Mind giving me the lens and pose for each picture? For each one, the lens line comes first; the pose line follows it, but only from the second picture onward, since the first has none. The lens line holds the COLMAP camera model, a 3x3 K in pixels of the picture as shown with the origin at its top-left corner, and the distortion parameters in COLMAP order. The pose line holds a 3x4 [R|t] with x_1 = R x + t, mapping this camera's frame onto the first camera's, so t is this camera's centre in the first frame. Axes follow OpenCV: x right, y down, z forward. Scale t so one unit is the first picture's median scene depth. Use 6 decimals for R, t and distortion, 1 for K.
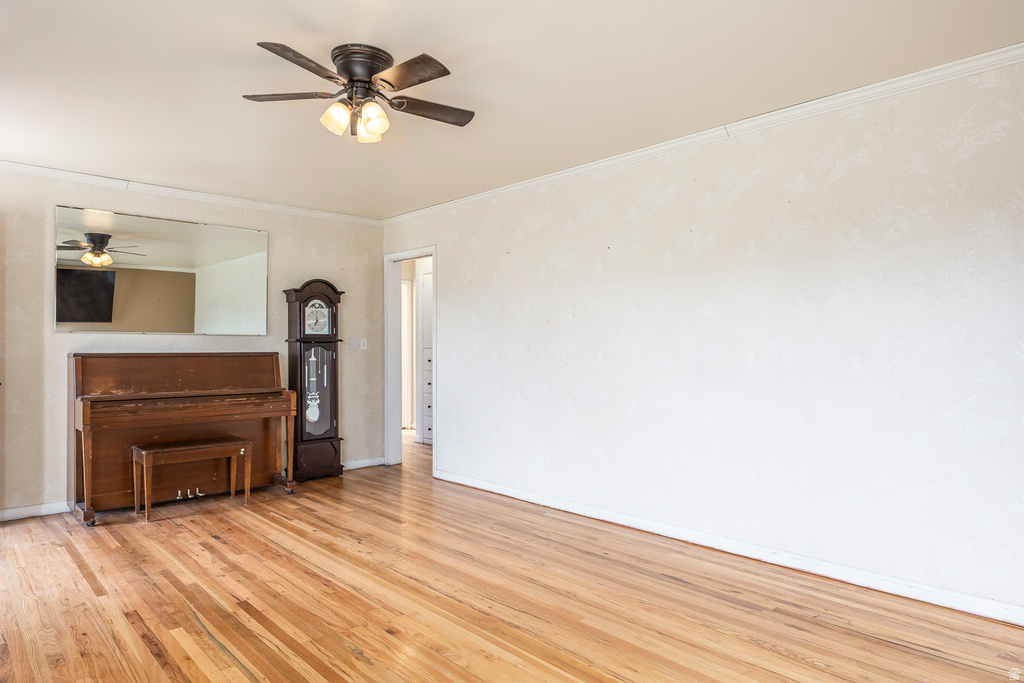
lens RADIAL K [[632.3, 0, 512.0], [0, 632.3, 341.5], [0, 0, 1]] dist [0.000610, 0.000058]
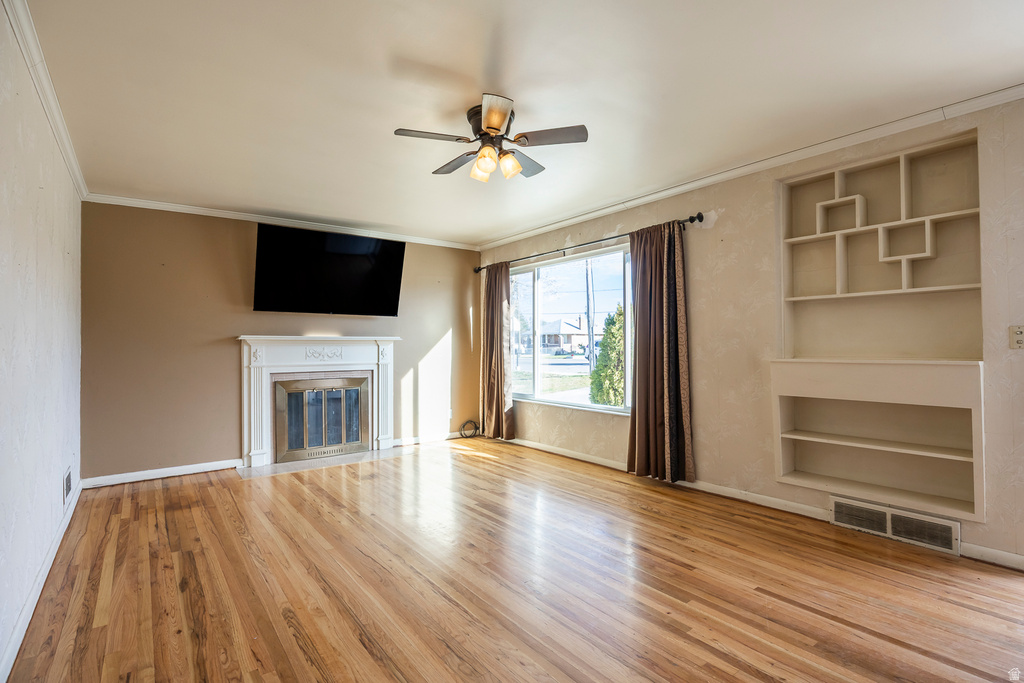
lens RADIAL K [[503.7, 0, 512.0], [0, 503.7, 341.5], [0, 0, 1]] dist [0.000325, 0.000033]
pose [[-0.994456, 0.015198, 0.104049, -0.333094], [0.013626, 0.999782, -0.015809, 0.018961], [-0.104267, -0.014303, -0.994446, 1.732225]]
